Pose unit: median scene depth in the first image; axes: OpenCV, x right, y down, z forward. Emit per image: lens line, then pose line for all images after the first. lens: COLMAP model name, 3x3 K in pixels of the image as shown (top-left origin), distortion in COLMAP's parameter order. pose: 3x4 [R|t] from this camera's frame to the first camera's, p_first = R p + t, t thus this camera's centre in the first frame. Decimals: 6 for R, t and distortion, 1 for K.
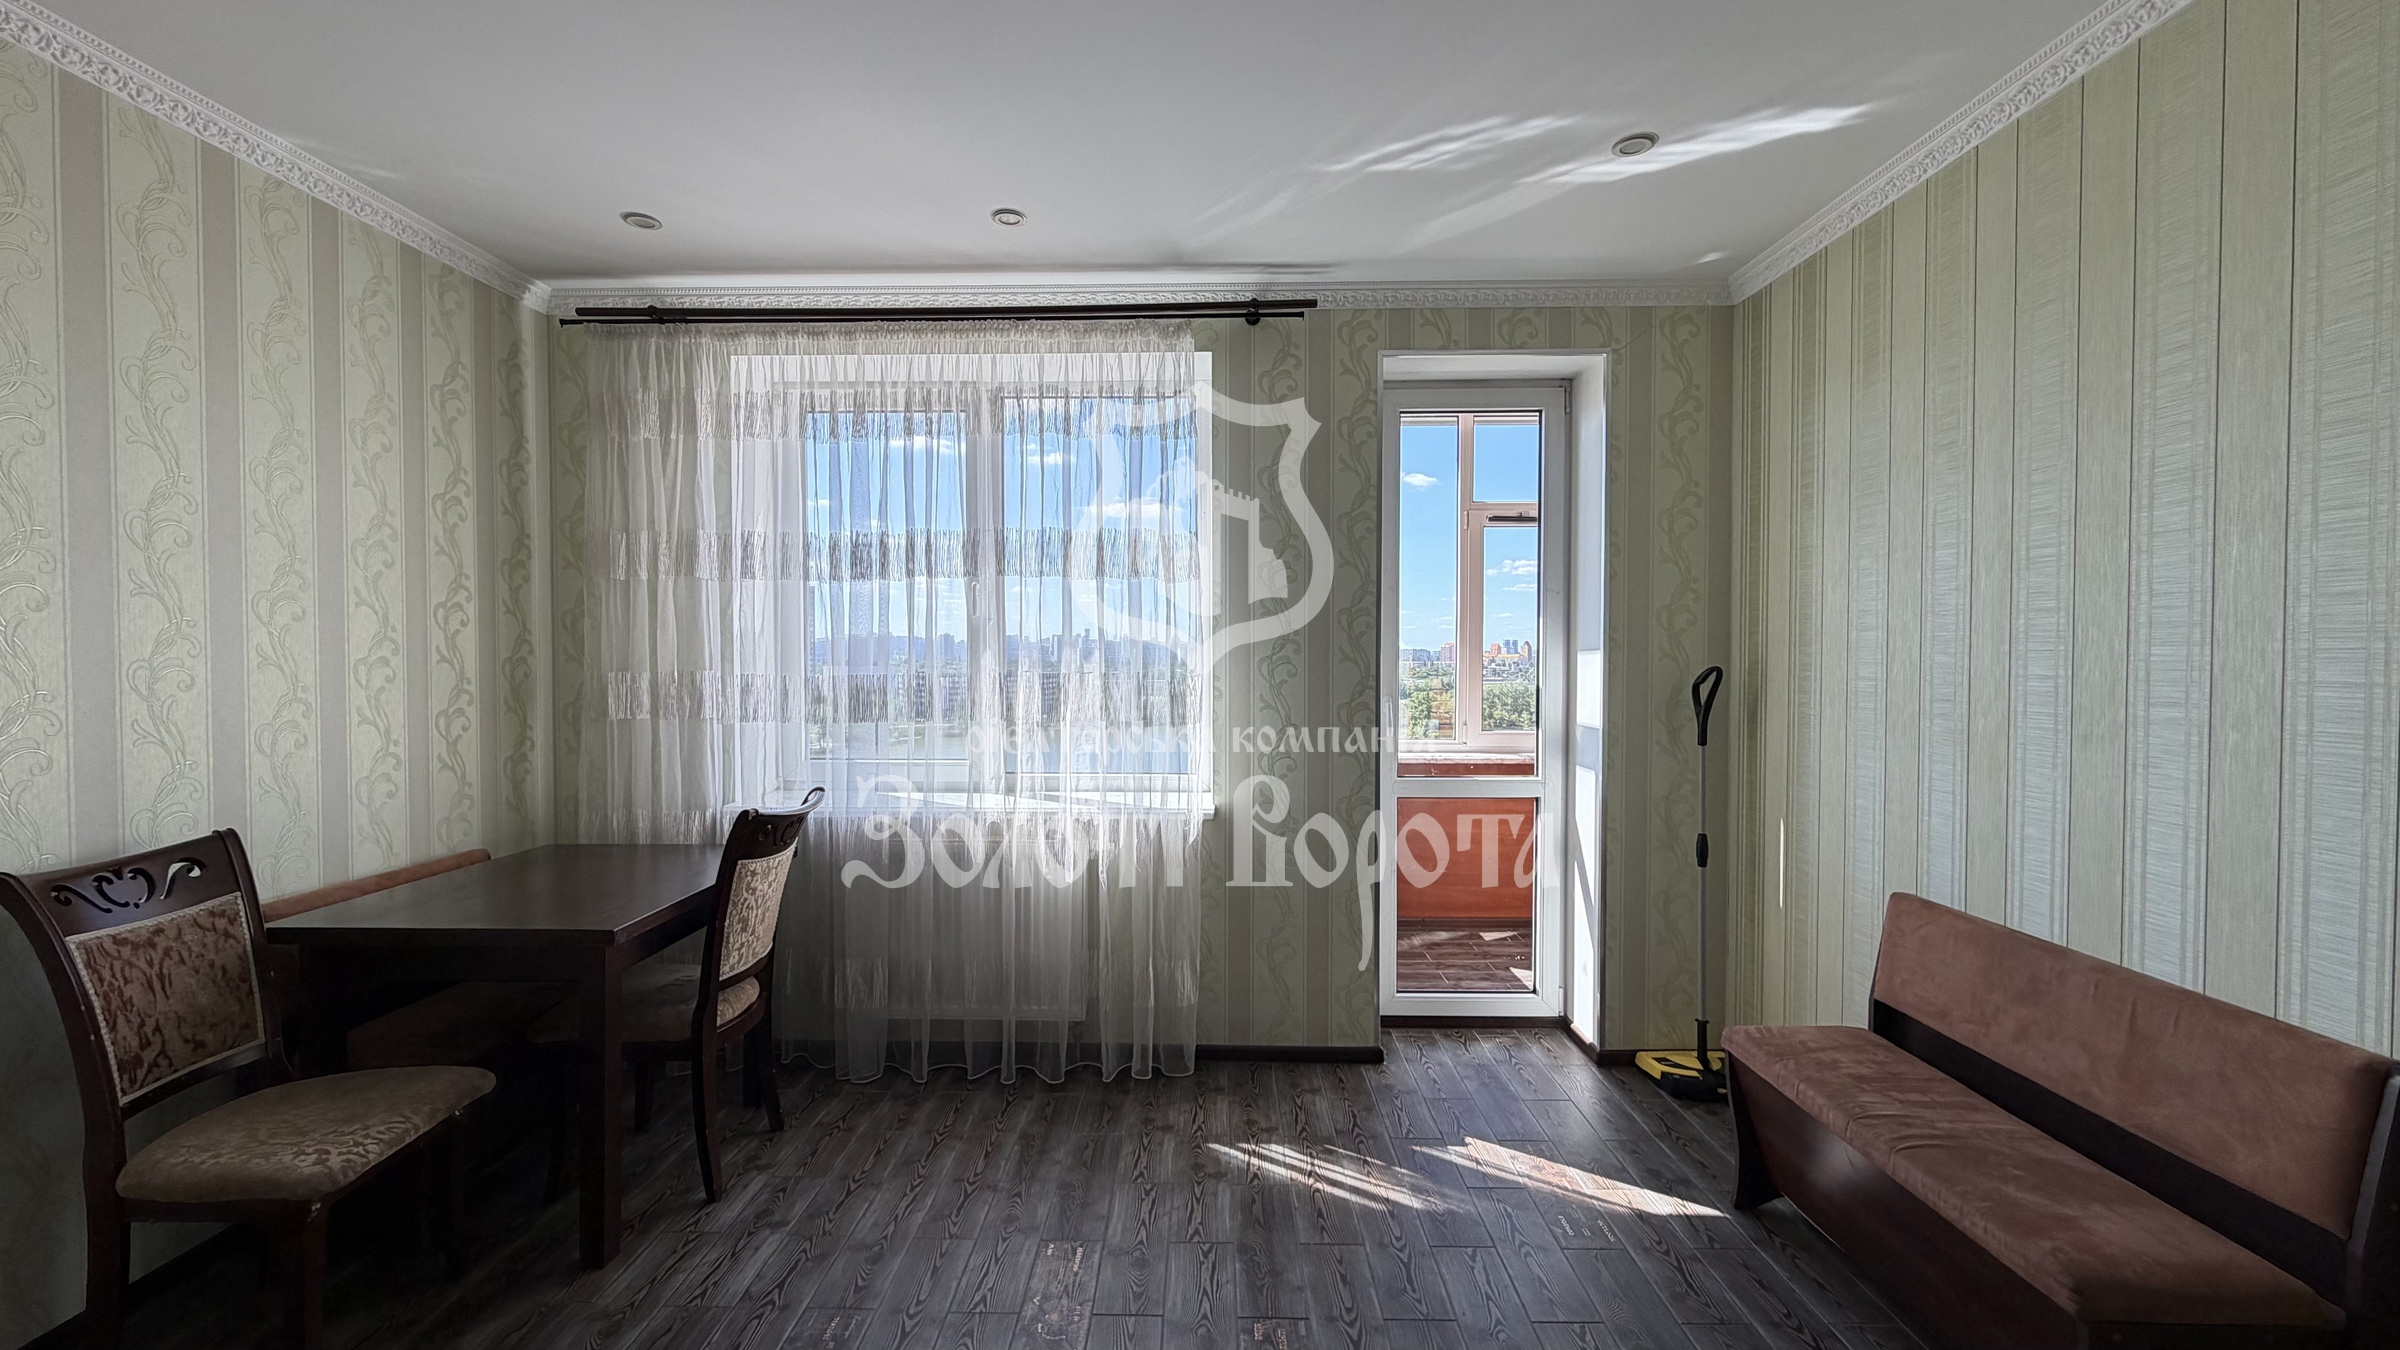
lens RADIAL K [[961.0, 0, 1173.7], [0, 961.0, 673.1], [0, 0, 1]] dist [-0.000768, 0.000759]
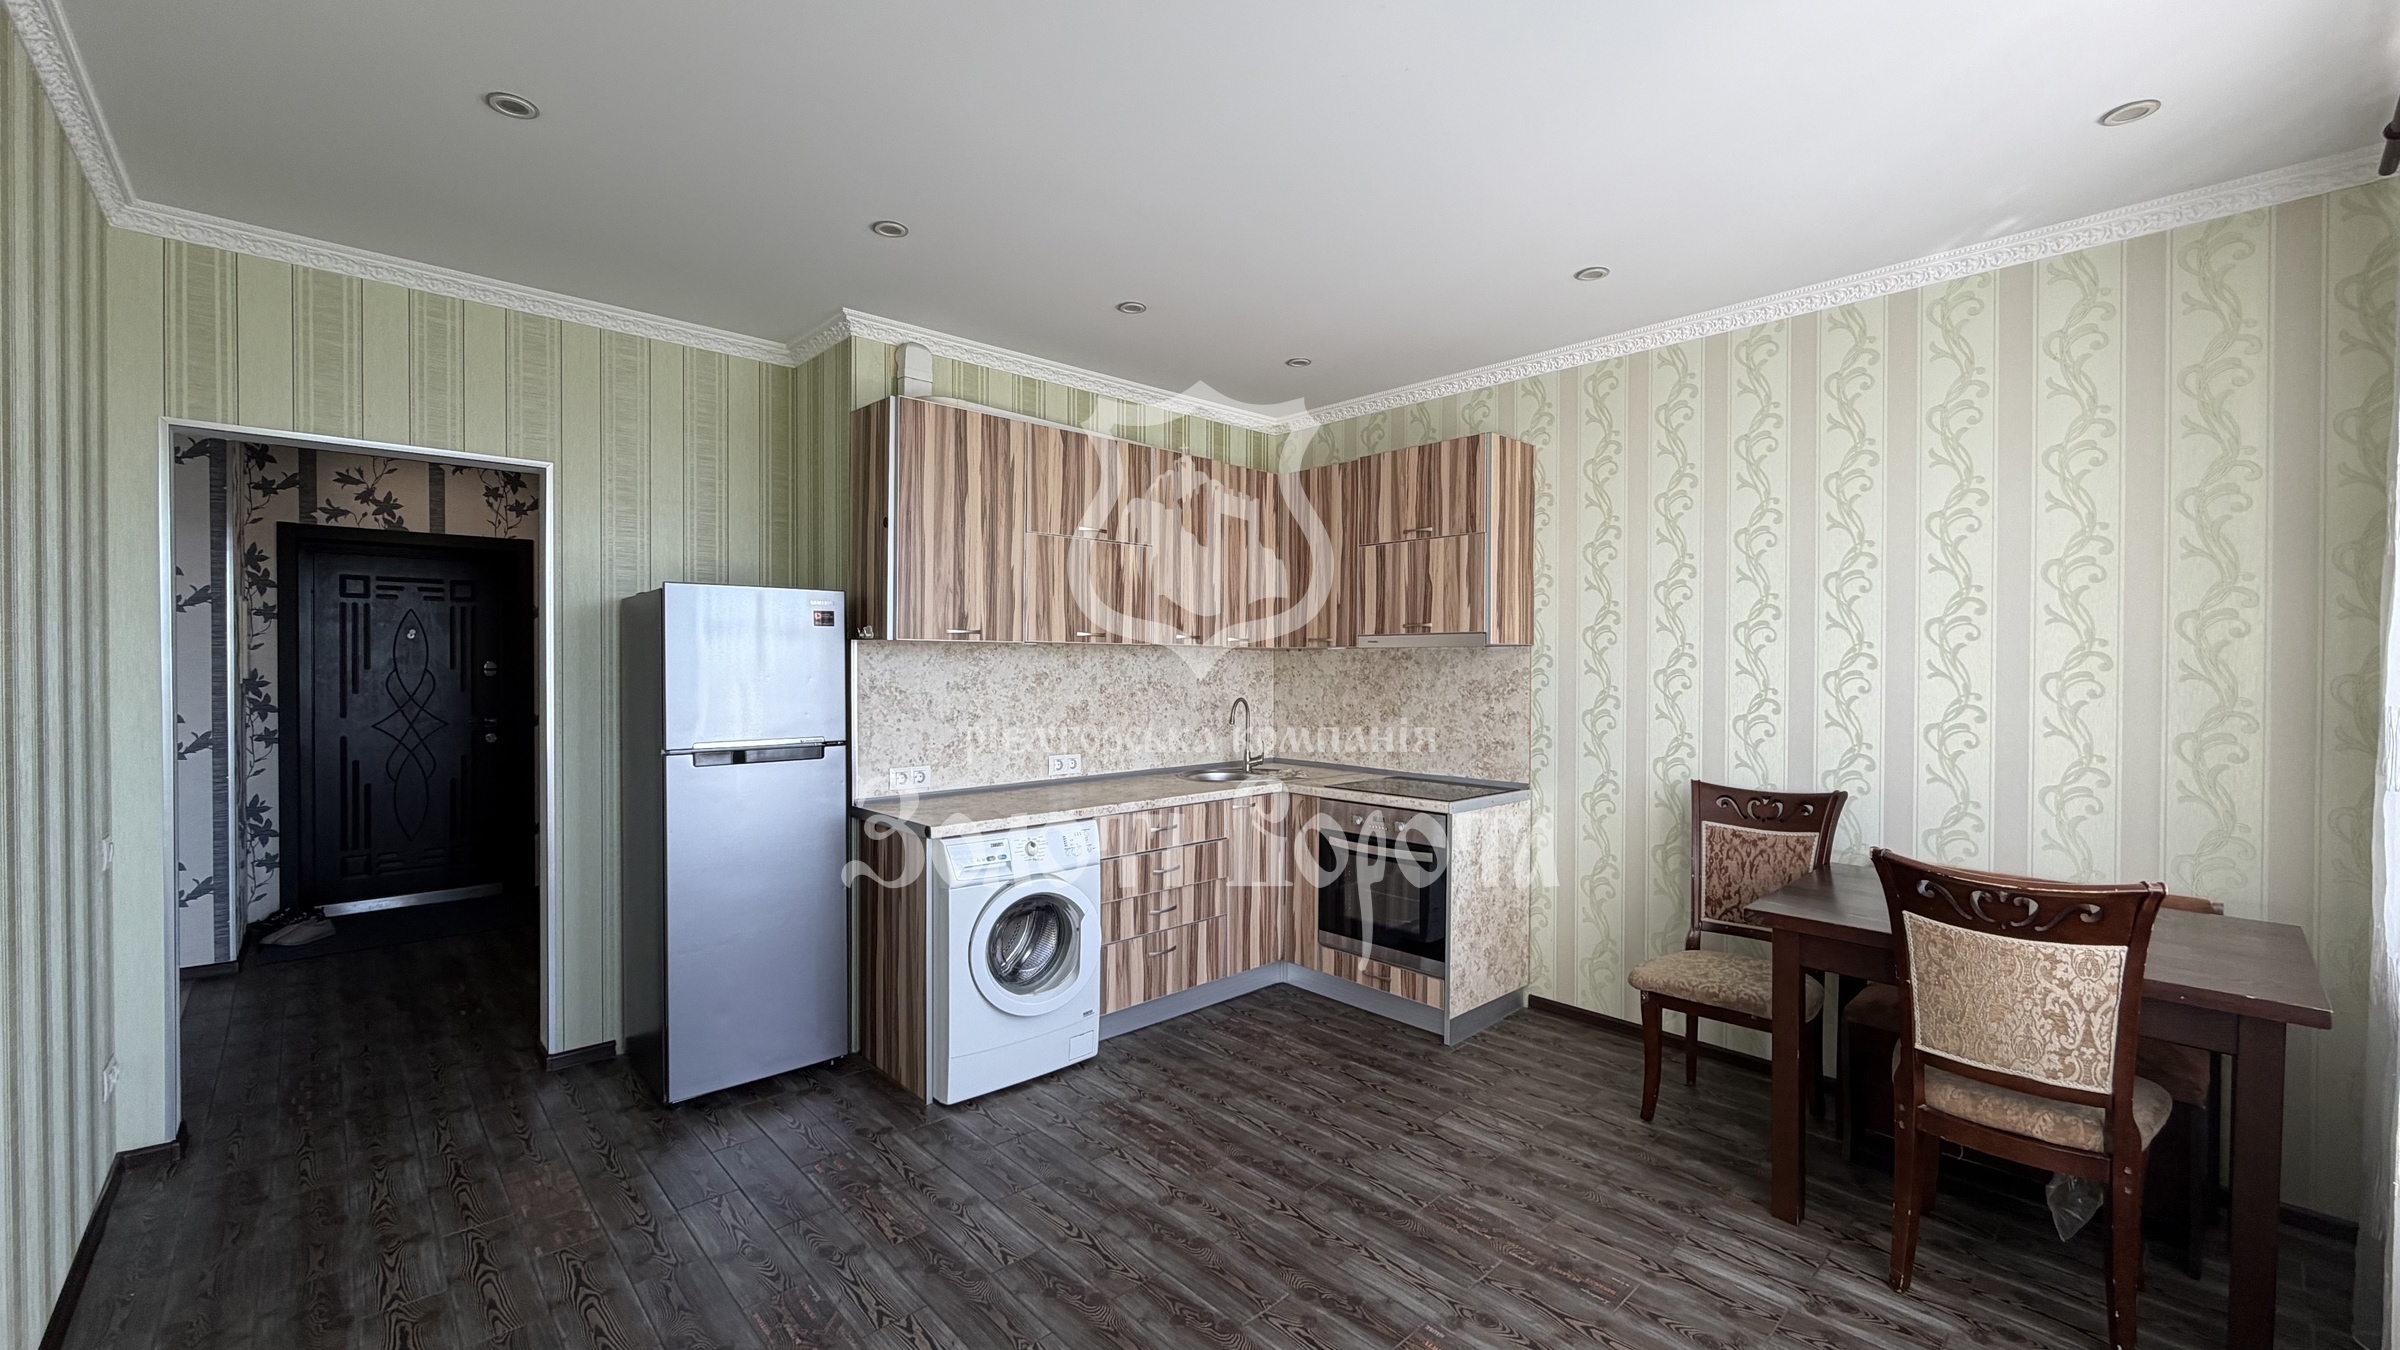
lens RADIAL K [[961.0, 0, 1173.7], [0, 961.0, 673.1], [0, 0, 1]] dist [-0.000768, 0.000759]
pose [[-0.723700, -0.001857, -0.690112, 0.717089], [-0.025951, 0.999362, 0.024526, -0.020231], [0.689626, 0.035658, -0.723287, 1.379410]]
